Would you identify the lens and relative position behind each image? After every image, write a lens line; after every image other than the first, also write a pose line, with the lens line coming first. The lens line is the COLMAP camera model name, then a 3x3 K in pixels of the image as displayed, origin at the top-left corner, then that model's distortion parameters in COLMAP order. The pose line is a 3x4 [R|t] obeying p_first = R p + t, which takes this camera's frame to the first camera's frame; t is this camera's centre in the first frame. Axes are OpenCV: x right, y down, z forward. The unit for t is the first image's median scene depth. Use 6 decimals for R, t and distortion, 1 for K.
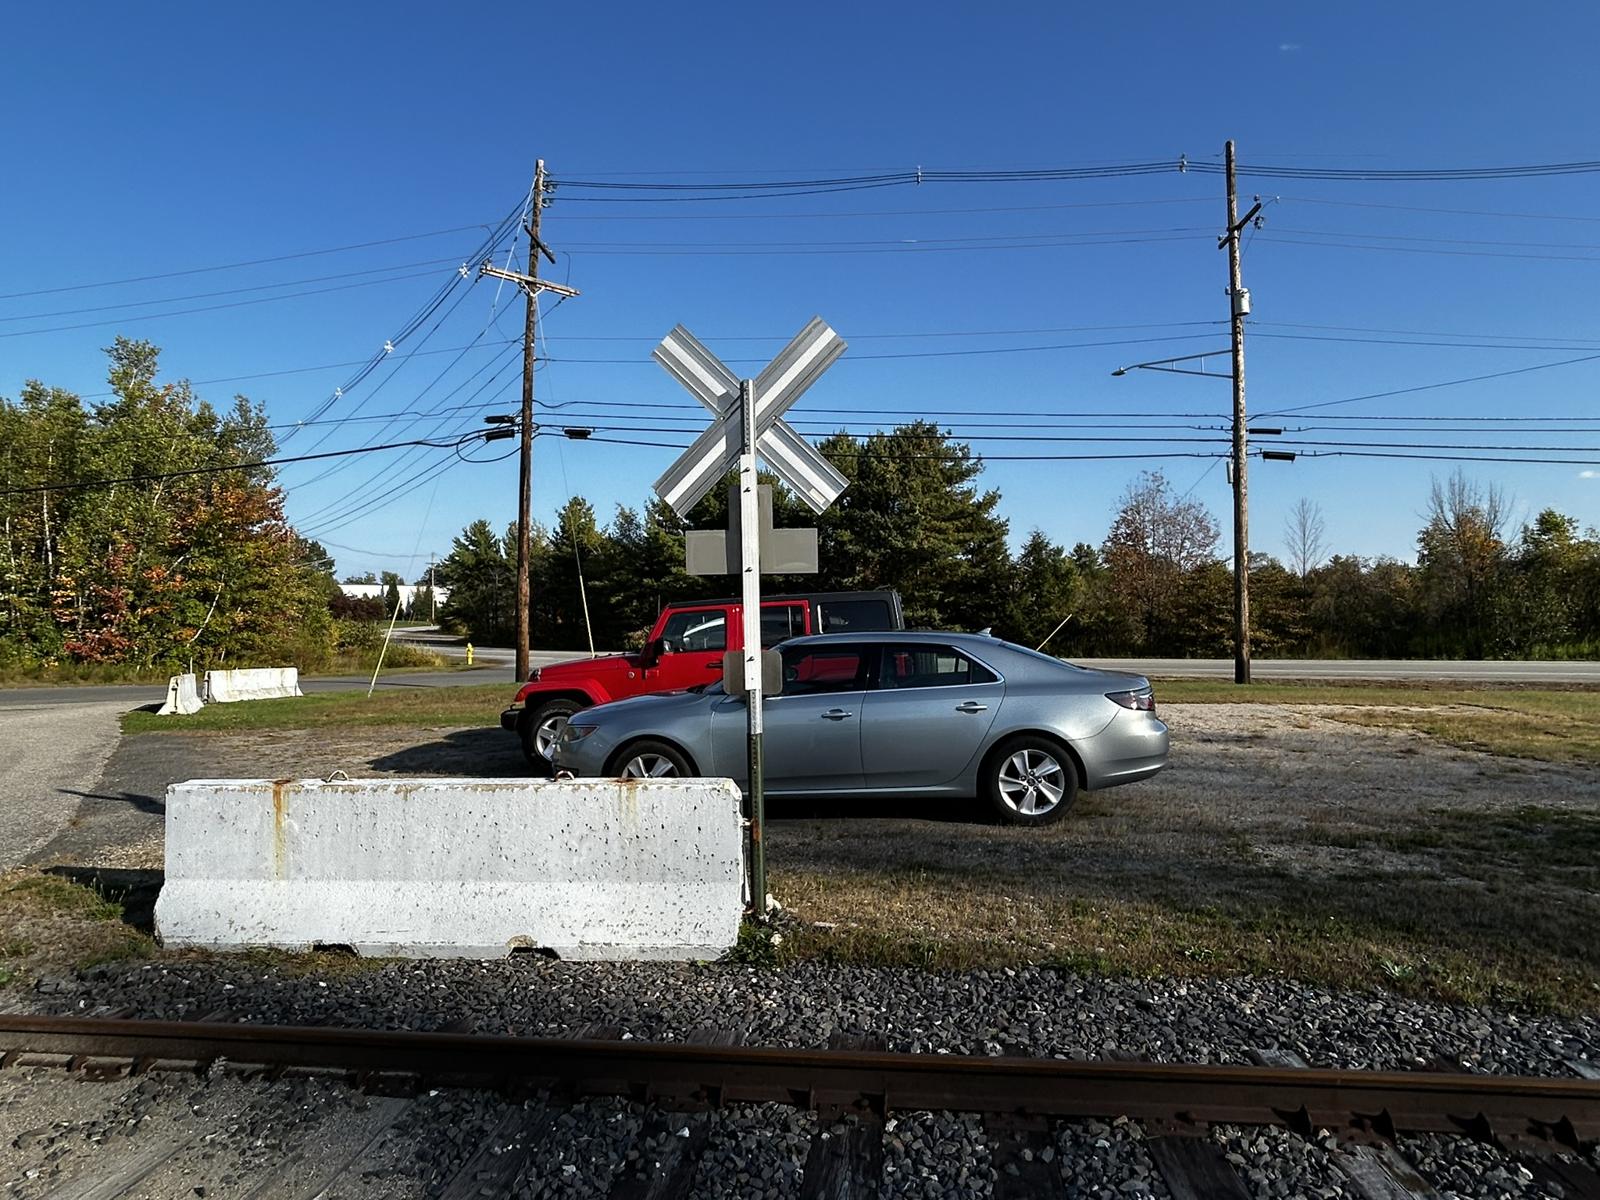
lens RADIAL K [[986.2, 0, 775.7], [0, 986.2, 588.6], [0, 0, 1]] dist [-0.001896, 0.002521]
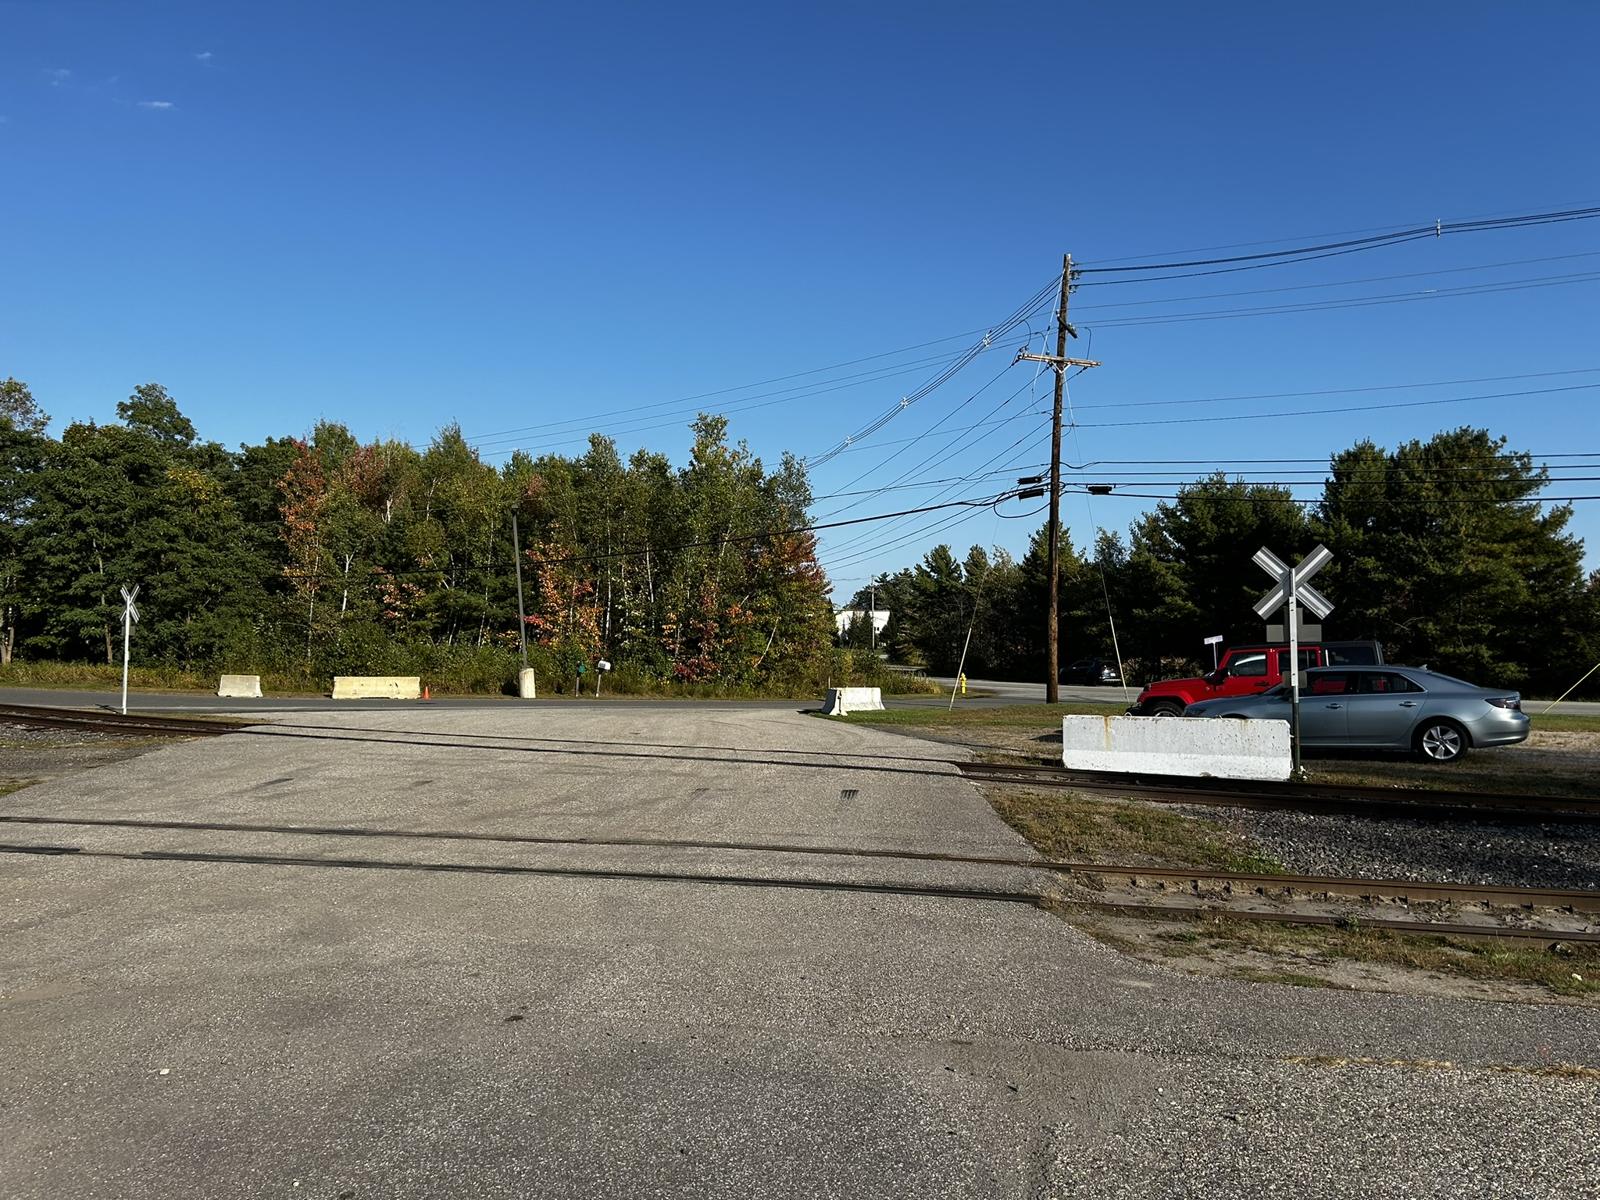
lens RADIAL K [[1221.2, 0, 800.0], [0, 1221.2, 600.0], [0, 0, 1]] dist [0.071297, -0.096585]
pose [[0.932166, -0.002588, -0.362022, -0.008888], [-0.000630, 0.999961, -0.008770, -0.013844], [0.362030, 0.008404, 0.932128, -0.361735]]
